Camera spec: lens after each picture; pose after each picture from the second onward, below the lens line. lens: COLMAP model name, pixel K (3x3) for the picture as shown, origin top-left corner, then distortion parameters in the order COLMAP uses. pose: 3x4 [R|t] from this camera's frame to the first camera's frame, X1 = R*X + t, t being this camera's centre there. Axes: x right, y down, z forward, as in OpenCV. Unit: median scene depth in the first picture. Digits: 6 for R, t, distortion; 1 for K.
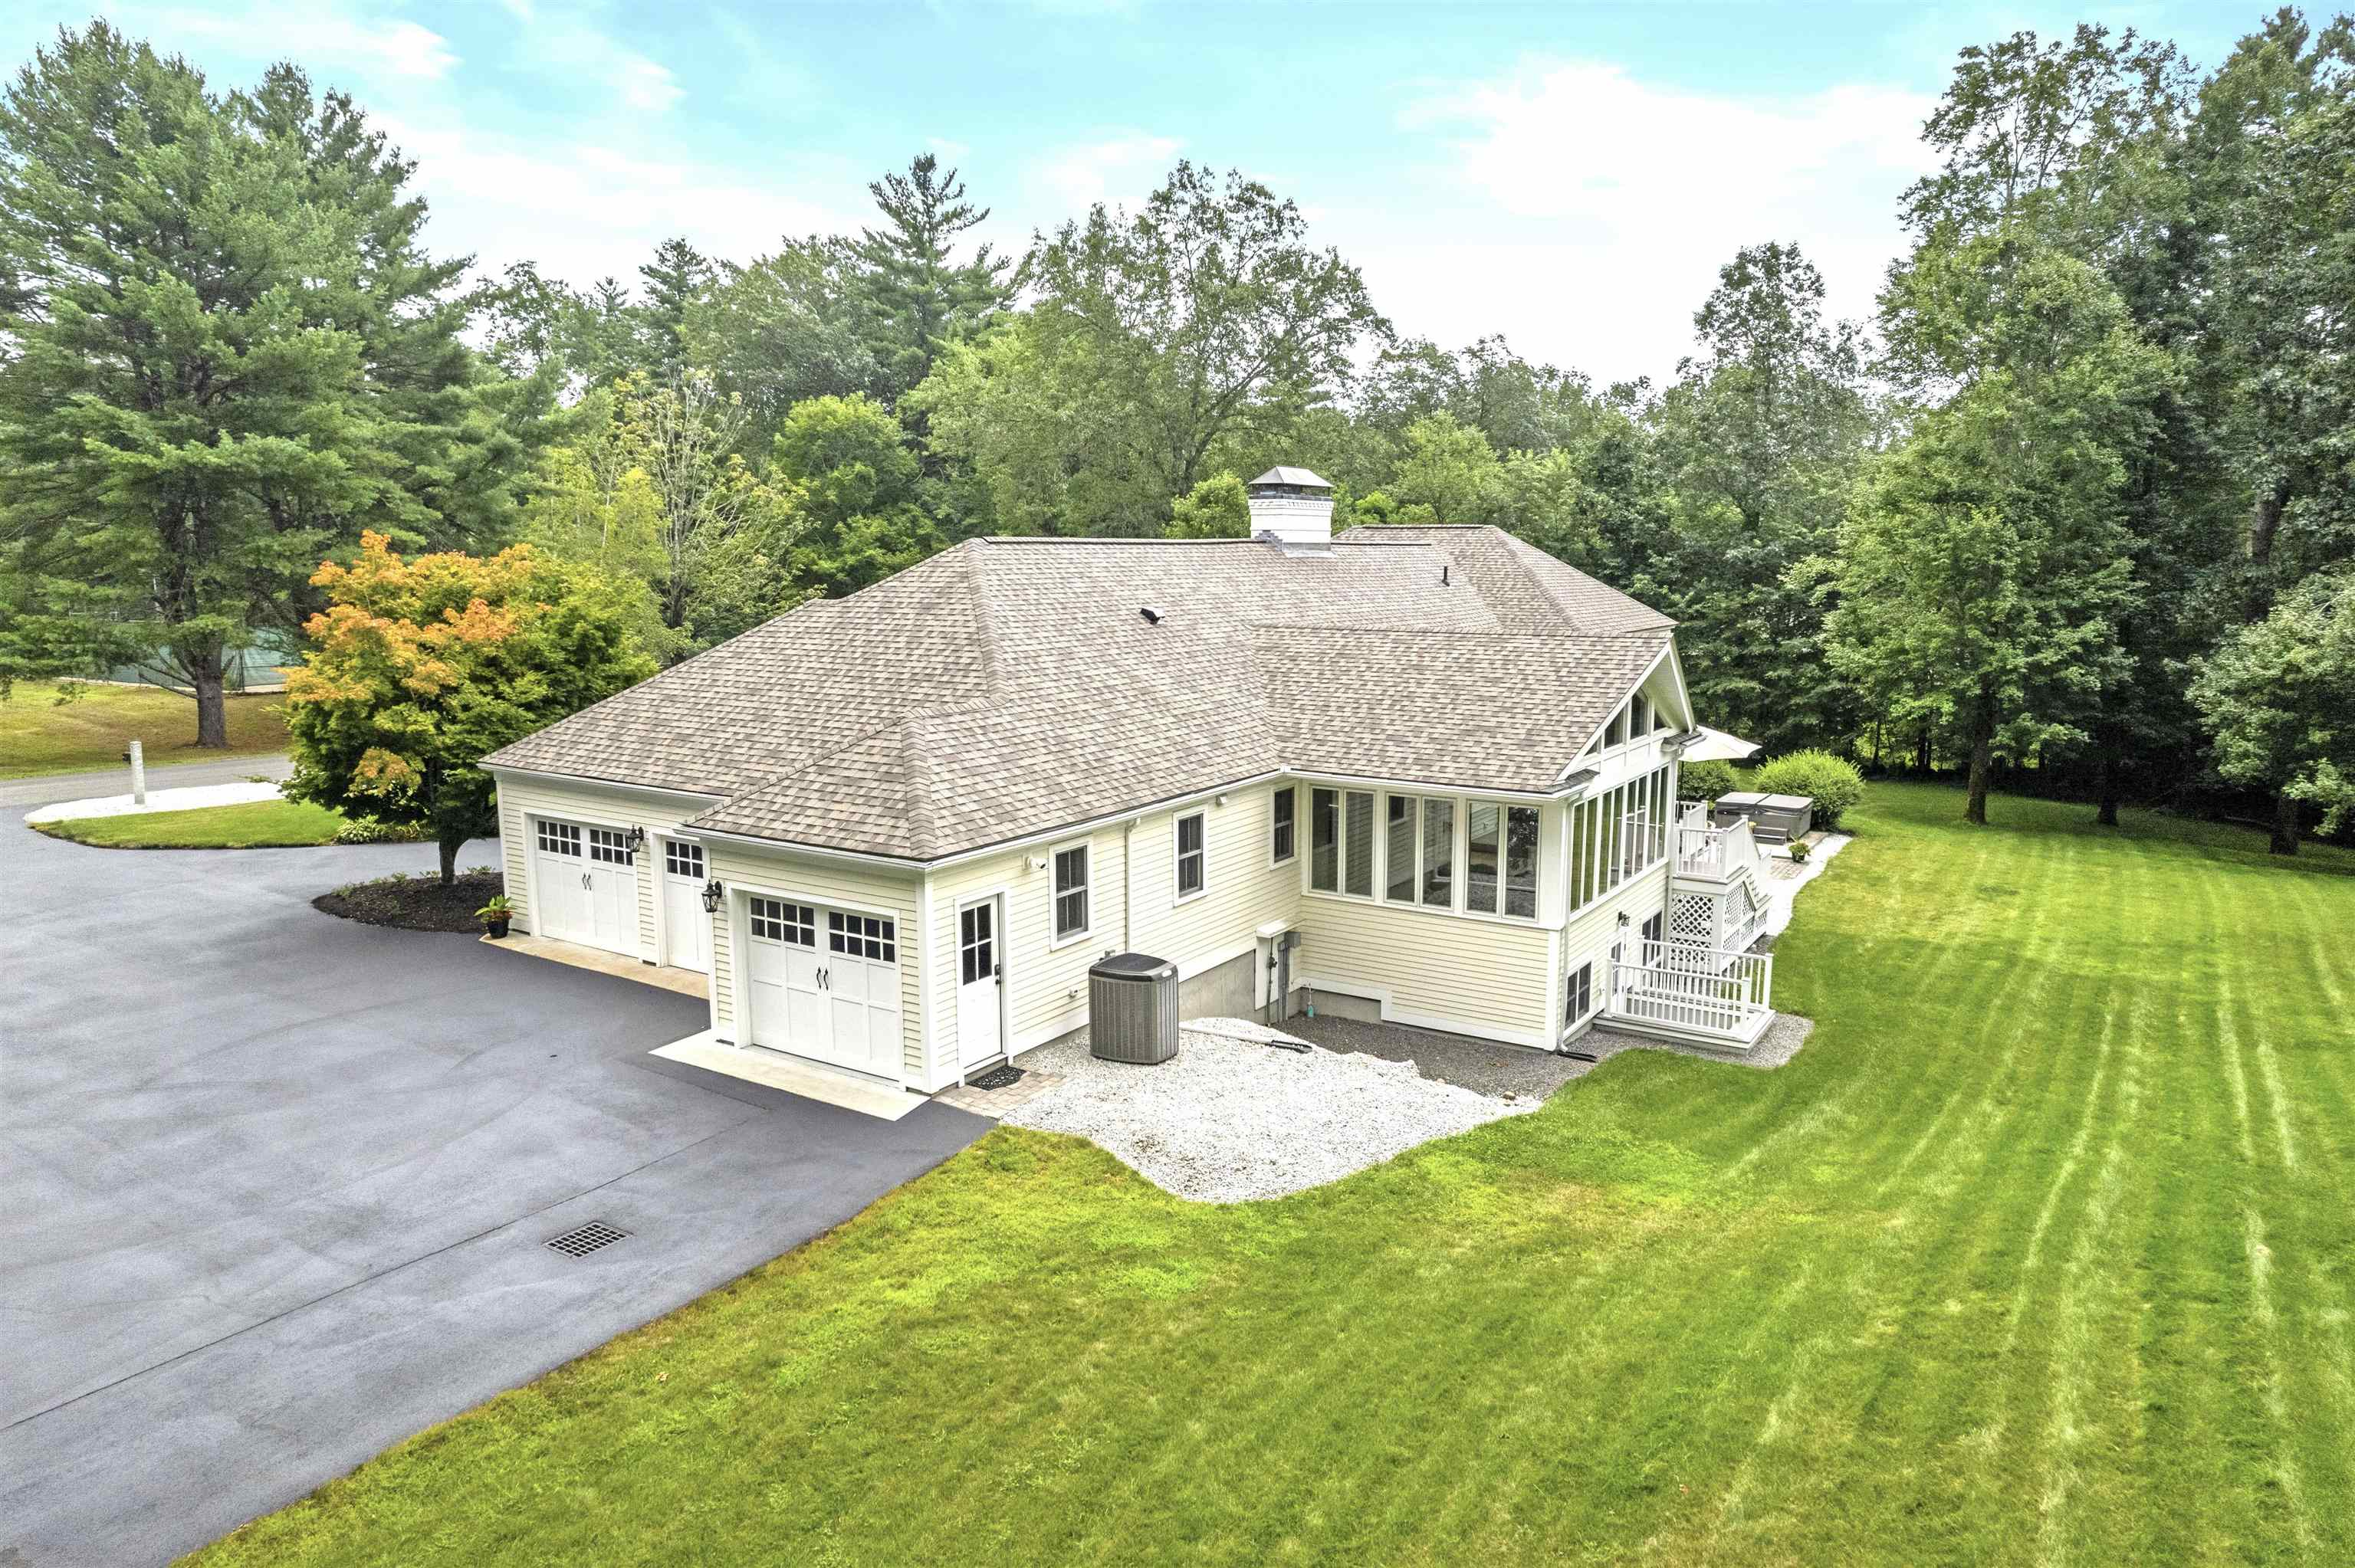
lens RADIAL K [[1505.5, 0, 1186.9], [0, 1505.5, 787.0], [0, 0, 1]] dist [-0.040174, 0.015641]
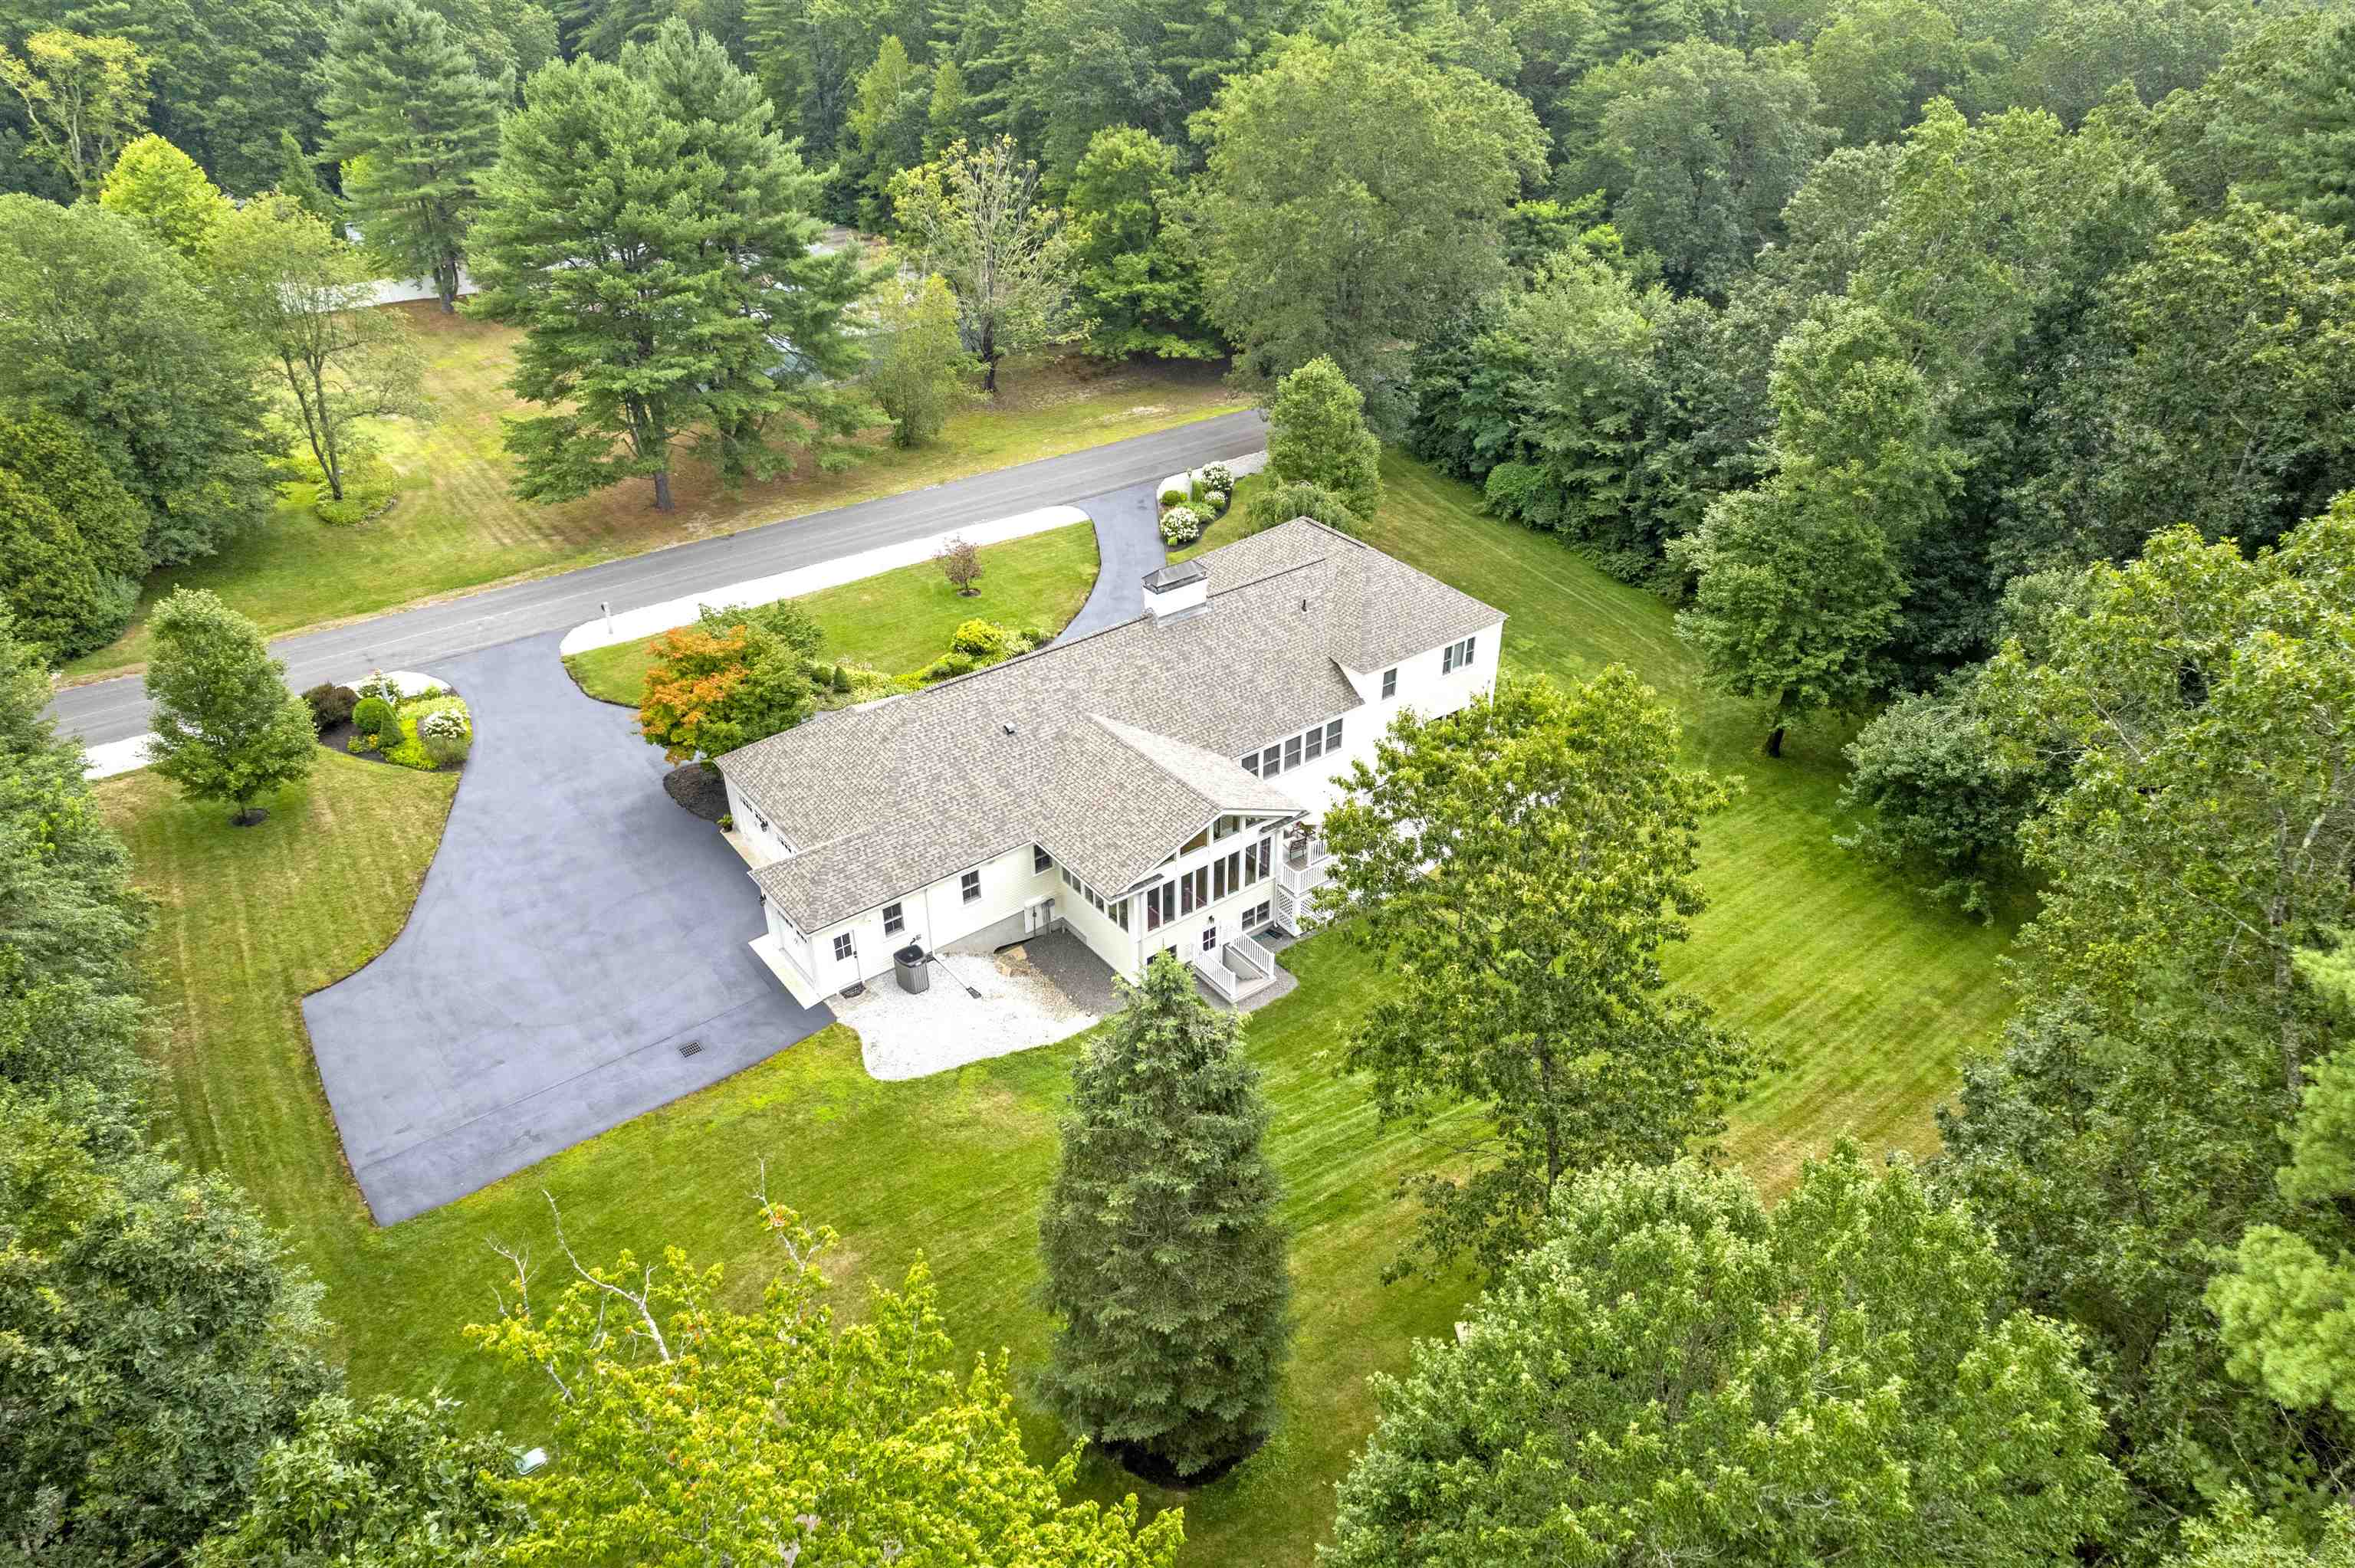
lens RADIAL K [[1505.5, 0, 1173.9], [0, 1505.5, 782.2], [0, 0, 1]] dist [-0.040174, 0.015641]
pose [[0.941478, 0.175398, -0.287847, 1.096167], [-0.049729, 0.916883, 0.396046, -1.212720], [0.333387, -0.358554, 0.871947, -0.978745]]
